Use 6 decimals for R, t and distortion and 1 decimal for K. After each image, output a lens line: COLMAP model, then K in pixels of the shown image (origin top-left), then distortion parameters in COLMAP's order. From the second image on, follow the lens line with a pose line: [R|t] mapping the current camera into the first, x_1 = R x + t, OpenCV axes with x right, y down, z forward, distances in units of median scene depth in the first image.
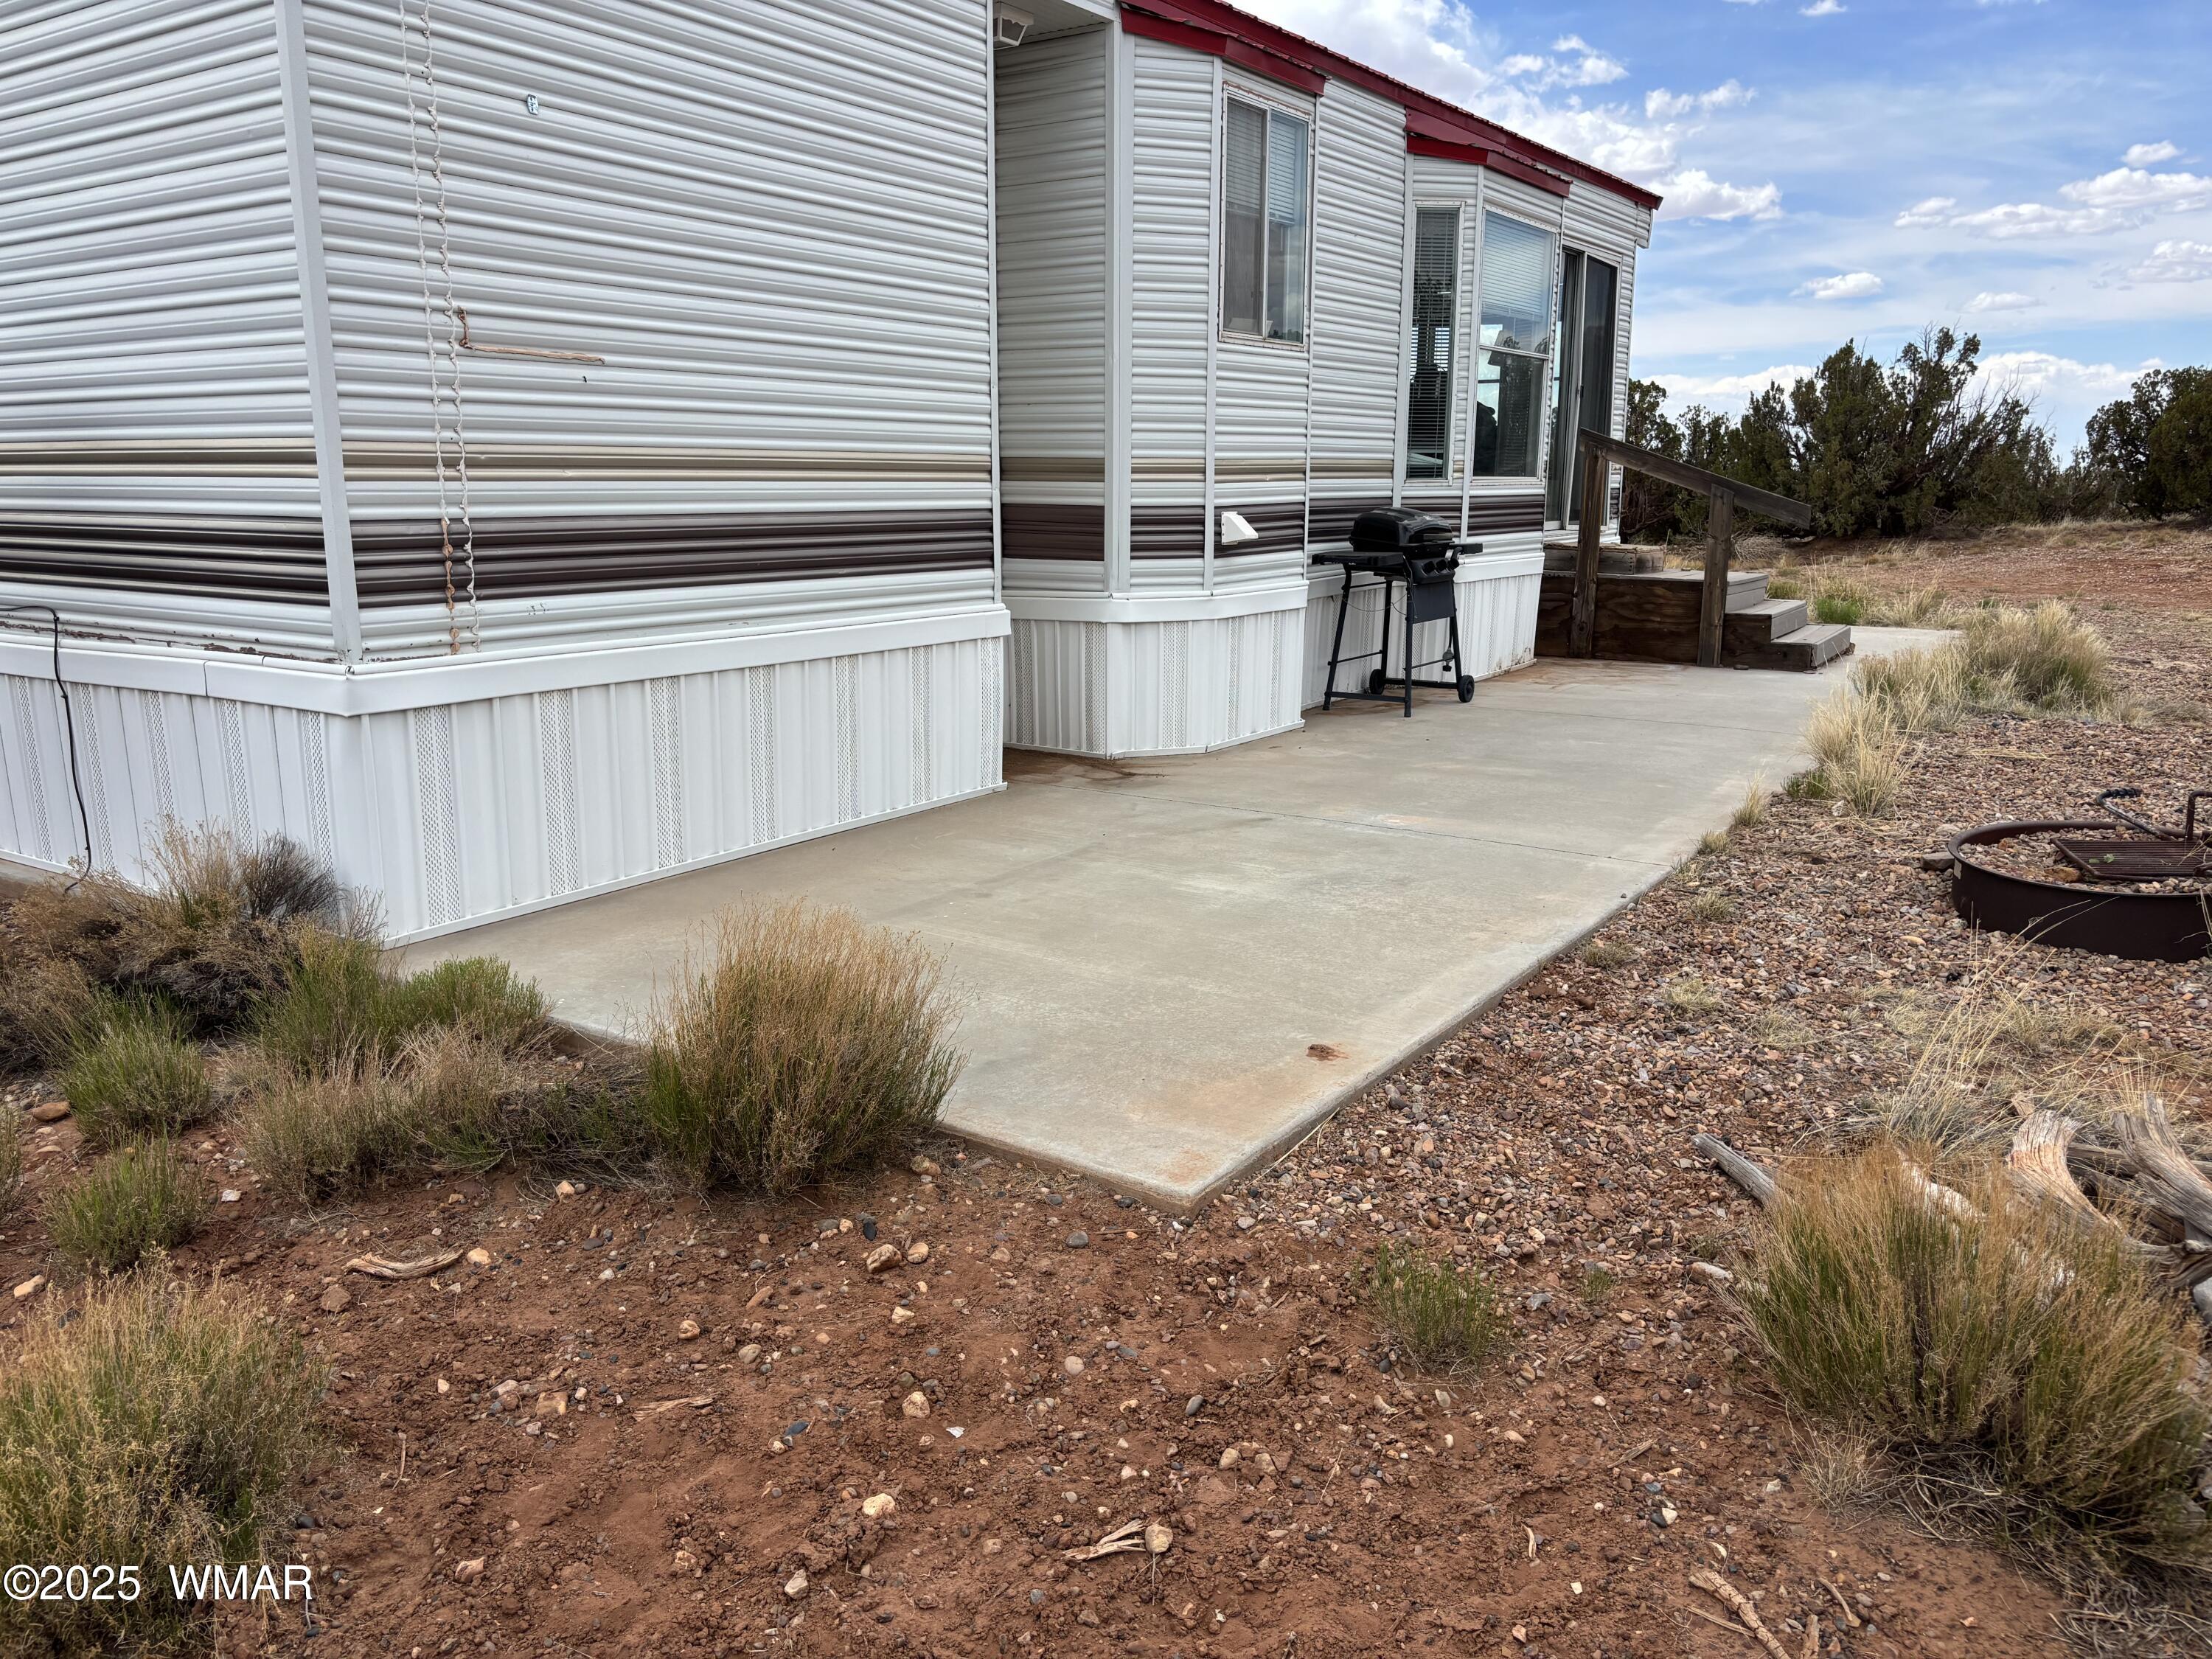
lens RADIAL K [[1666.4, 0, 1106.0], [0, 1666.4, 829.5], [0, 0, 1]] dist [0.078487, -0.091253]
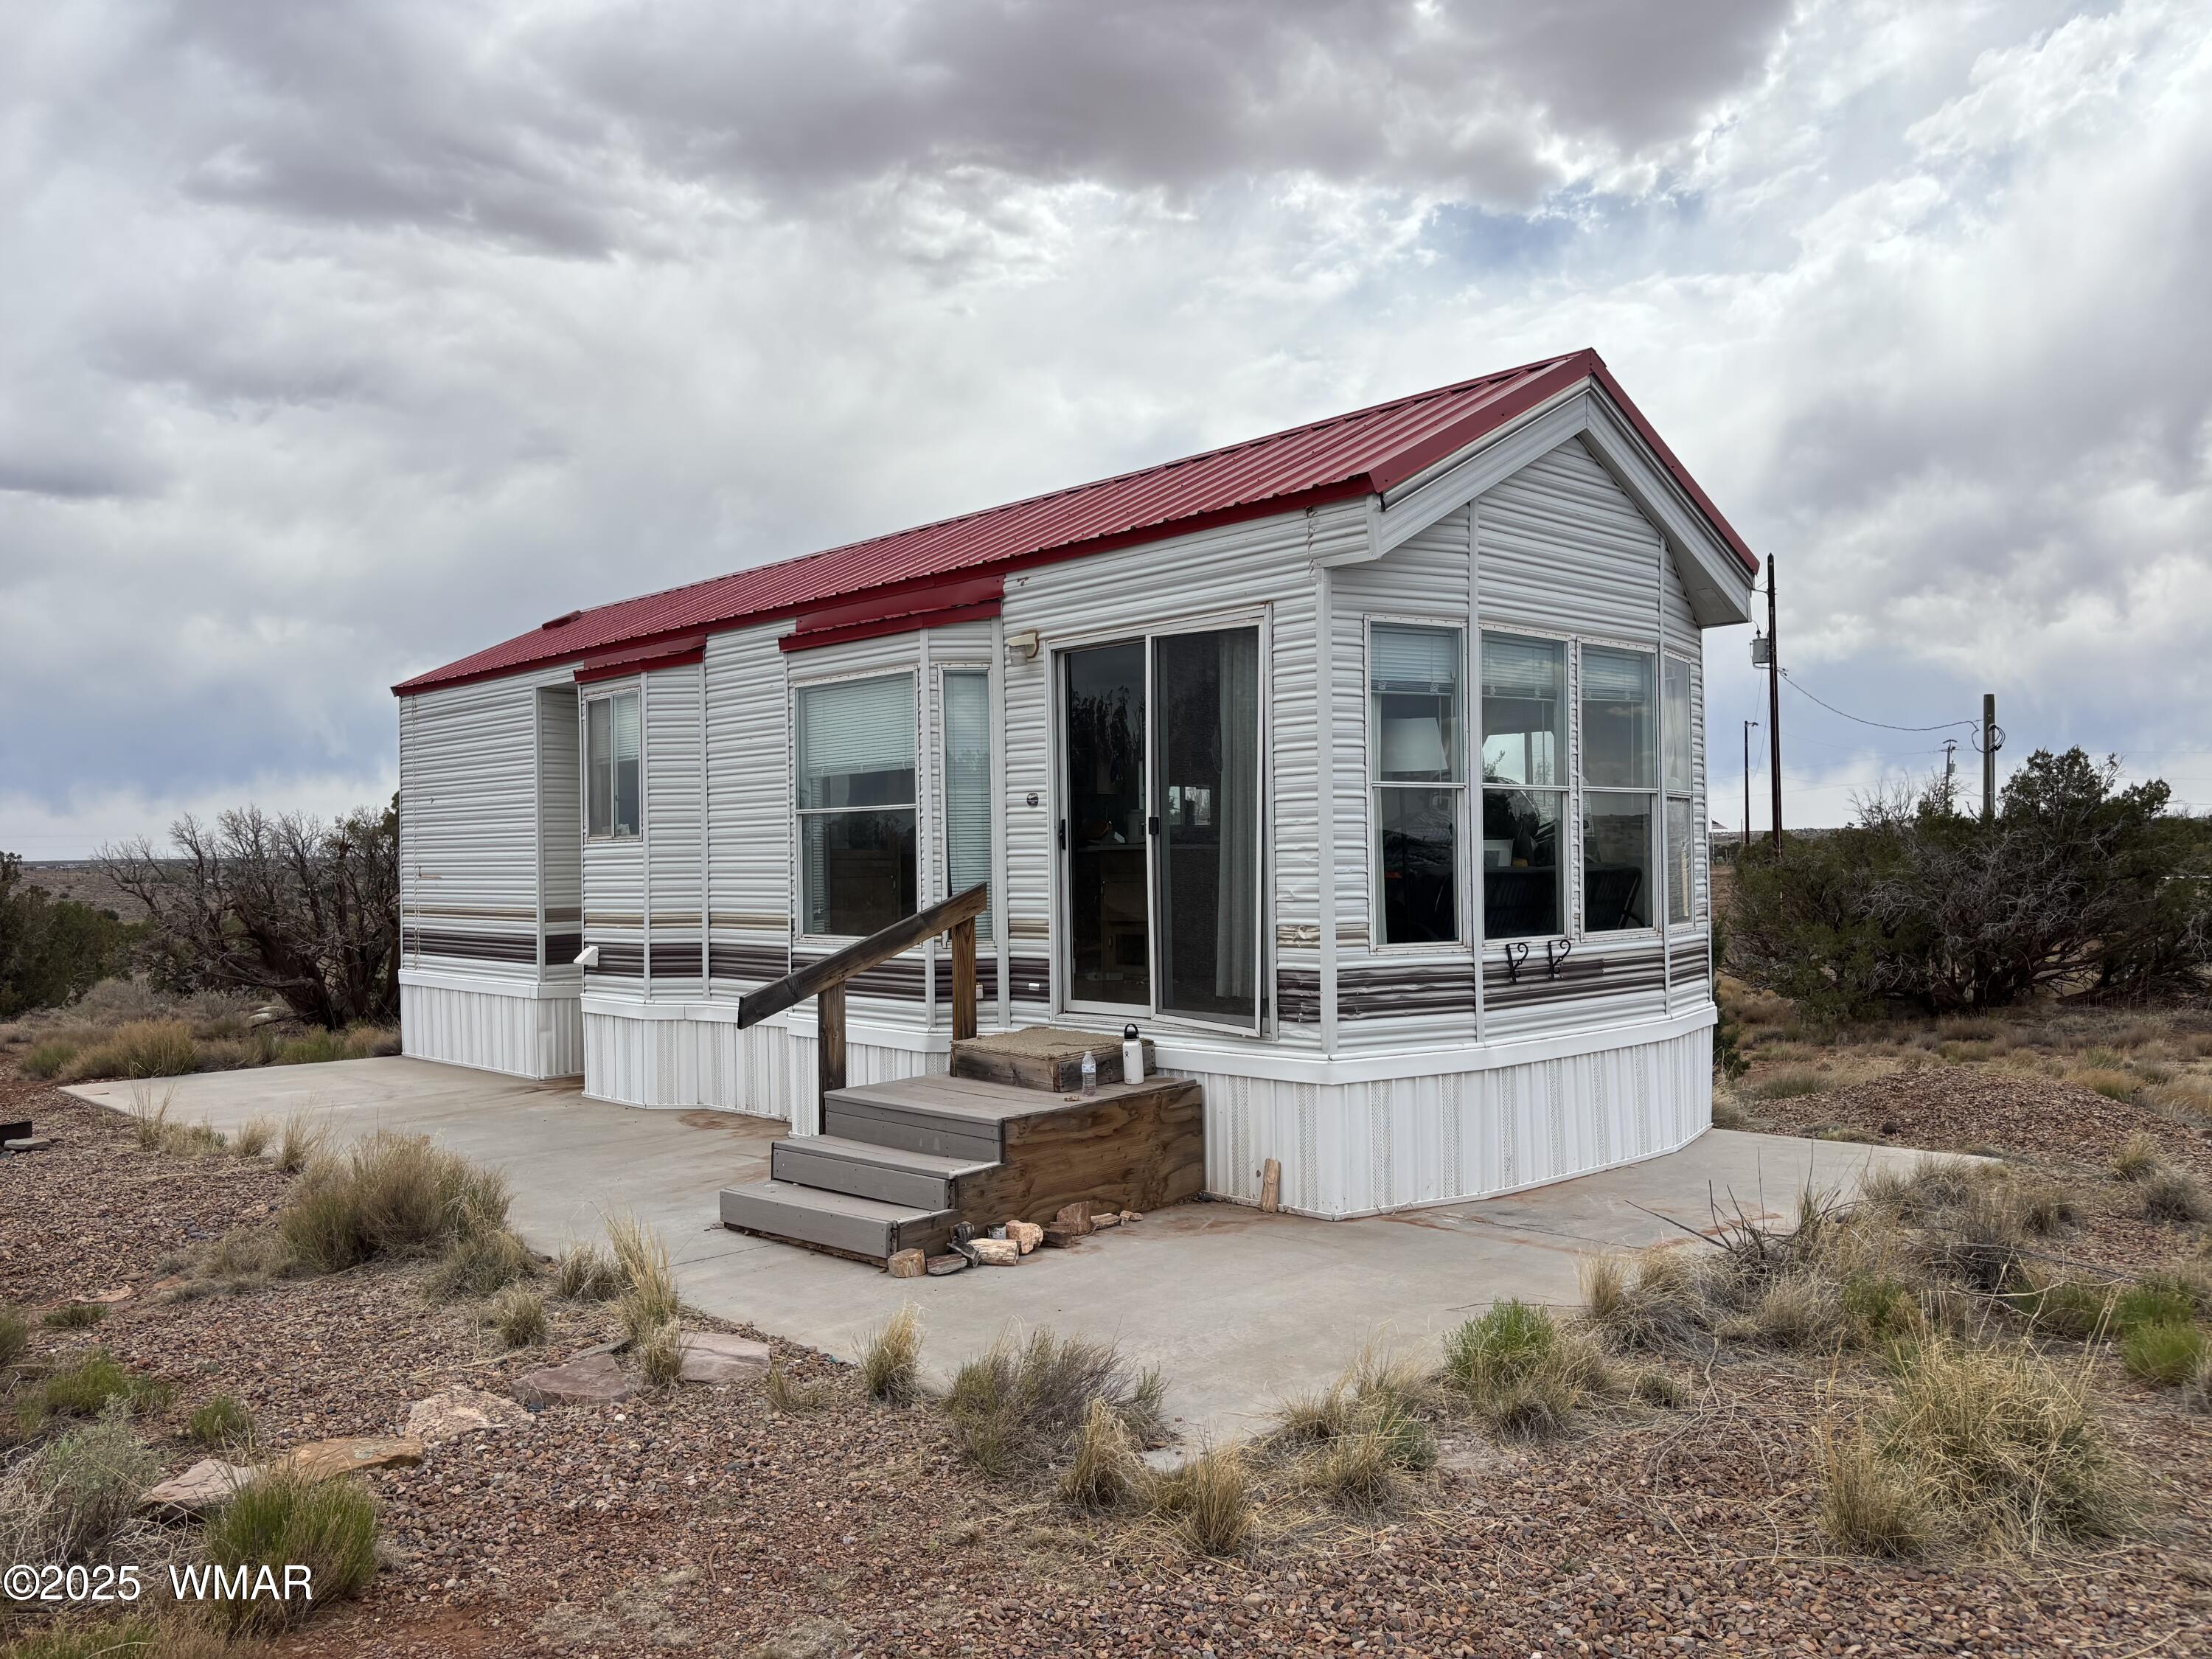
lens RADIAL K [[1666.4, 0, 1106.0], [0, 1666.4, 829.5], [0, 0, 1]] dist [0.078487, -0.091253]
pose [[-0.215330, -0.017301, -0.976388, 1.503698], [-0.191856, 0.981106, 0.024927, -0.427169], [0.957509, 0.192694, -0.214581, 1.773634]]
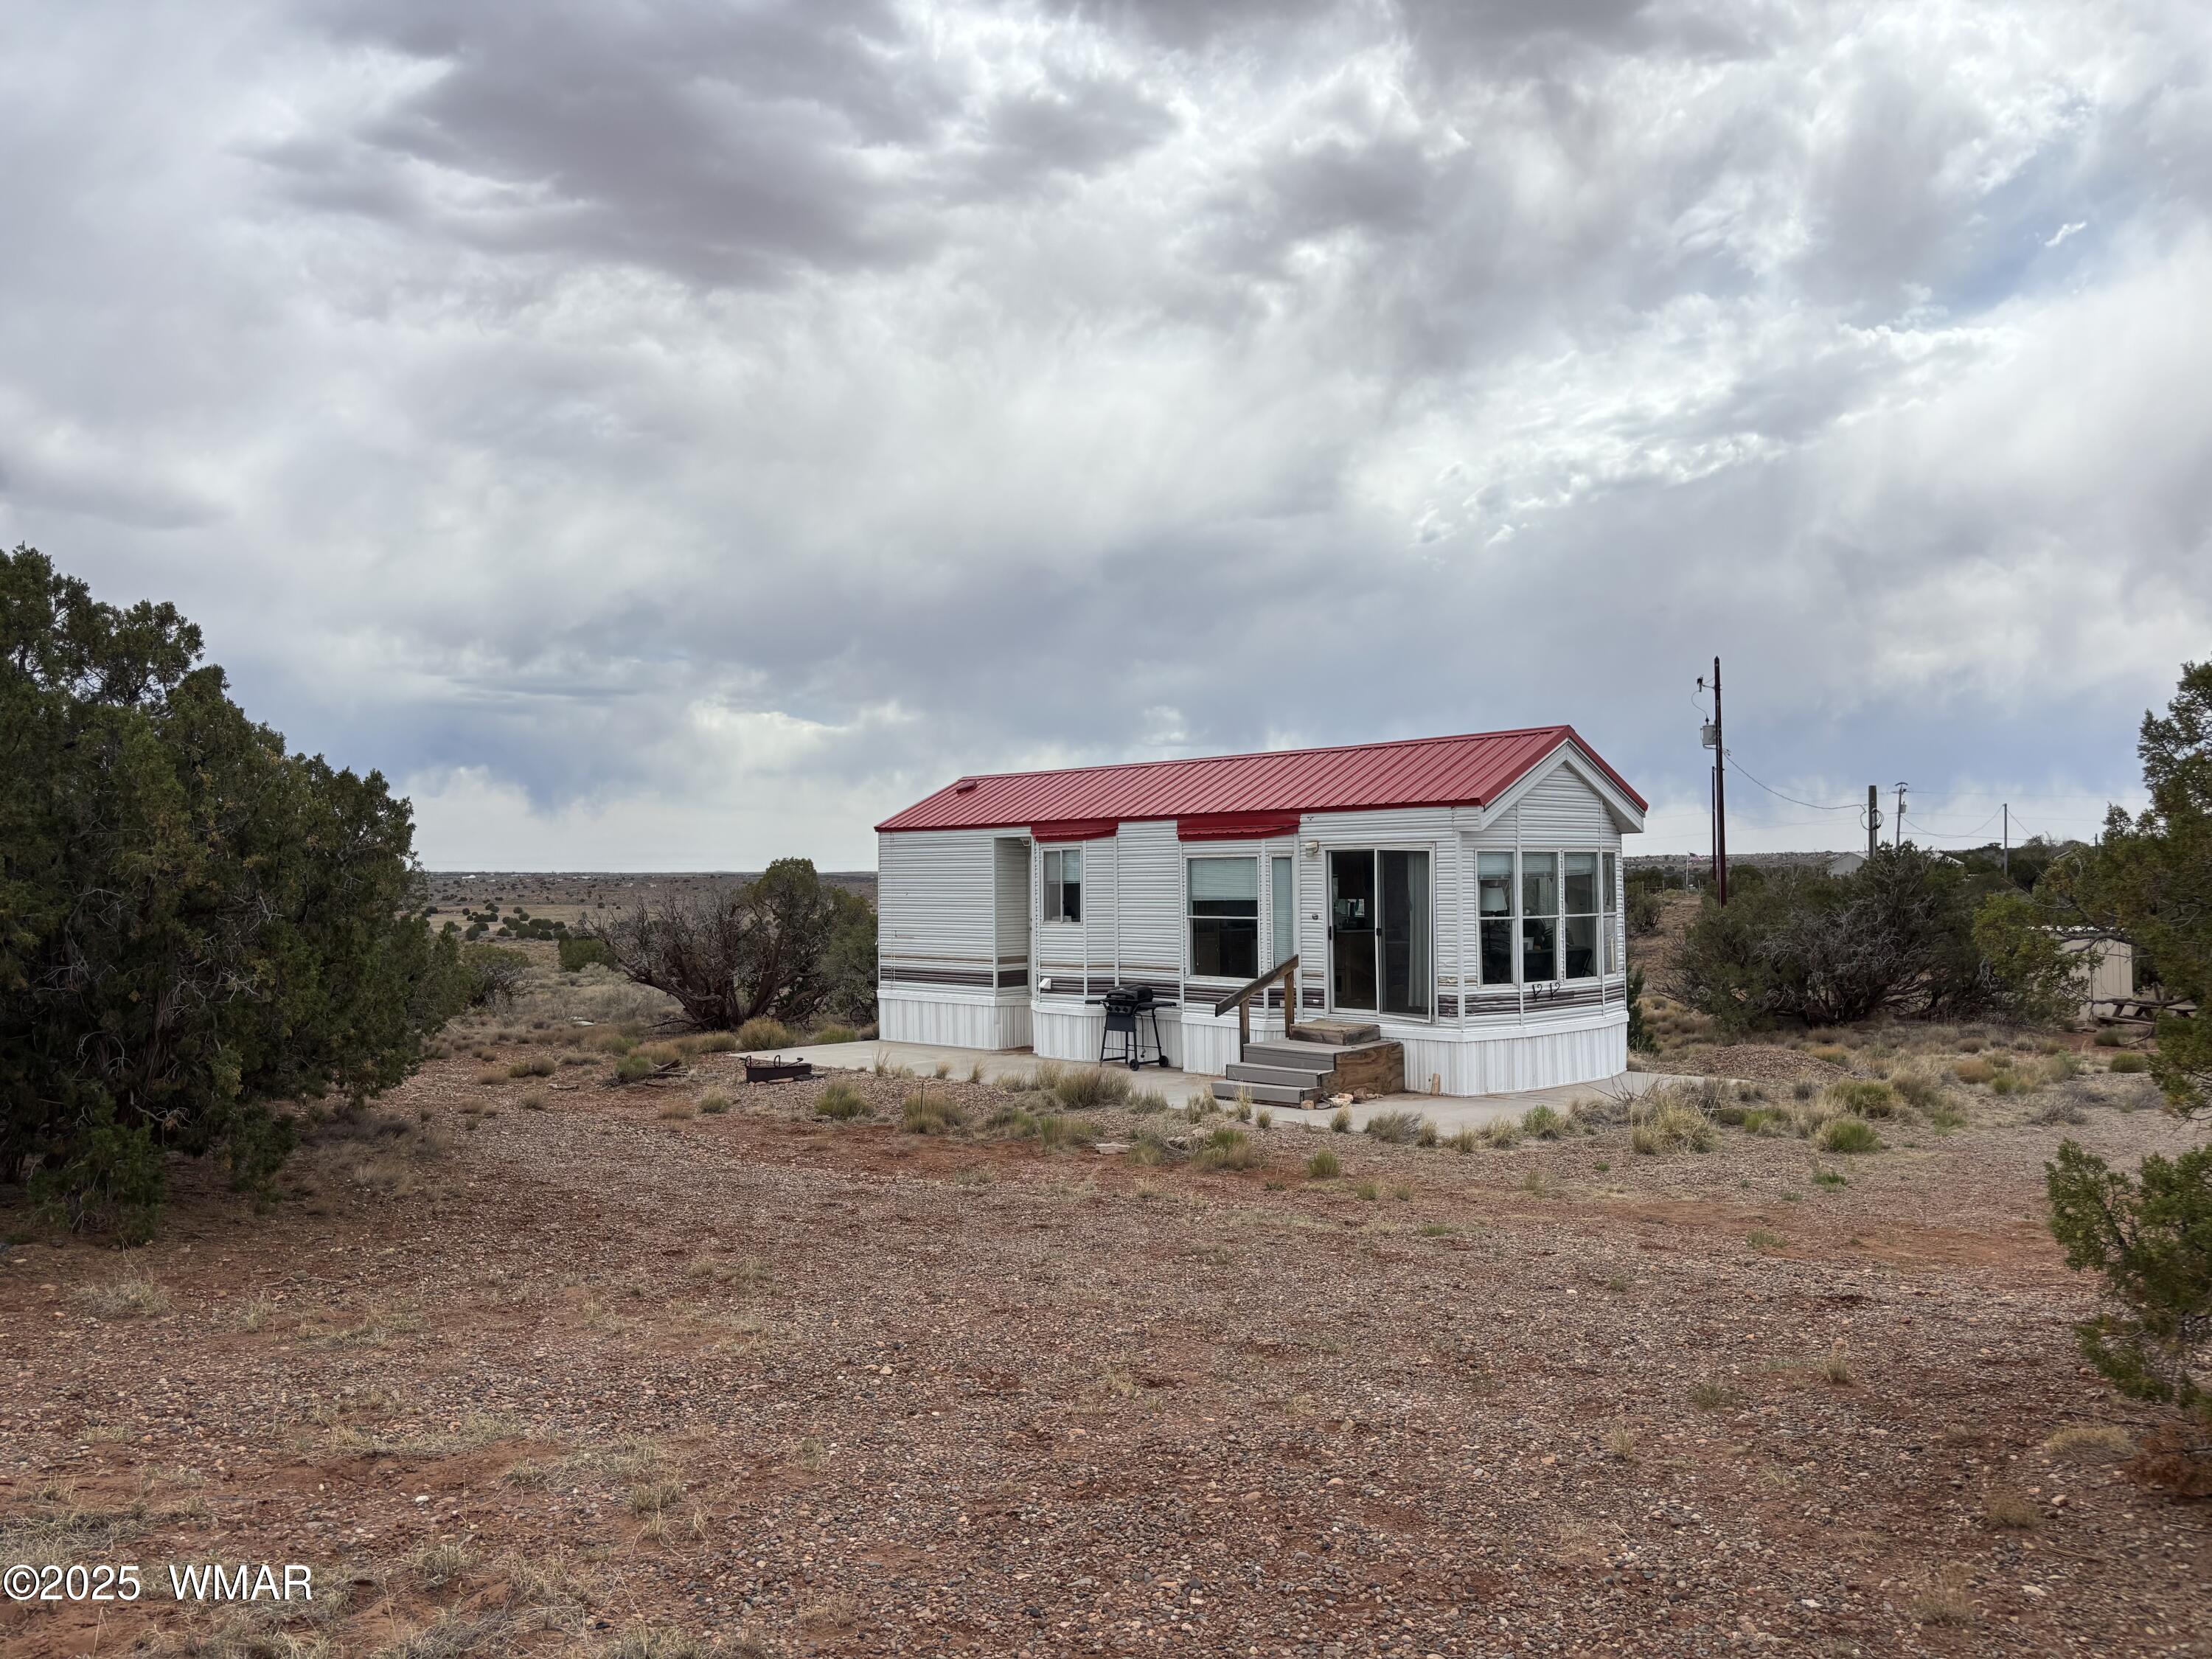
lens RADIAL K [[1675.6, 0, 1106.0], [0, 1675.6, 829.5], [0, 0, 1]] dist [0.159483, -0.327296]
pose [[-0.202719, -0.028821, -0.978813, 3.006592], [-0.197580, 0.980213, 0.012058, -0.508979], [0.959097, 0.195838, -0.204403, 1.663755]]
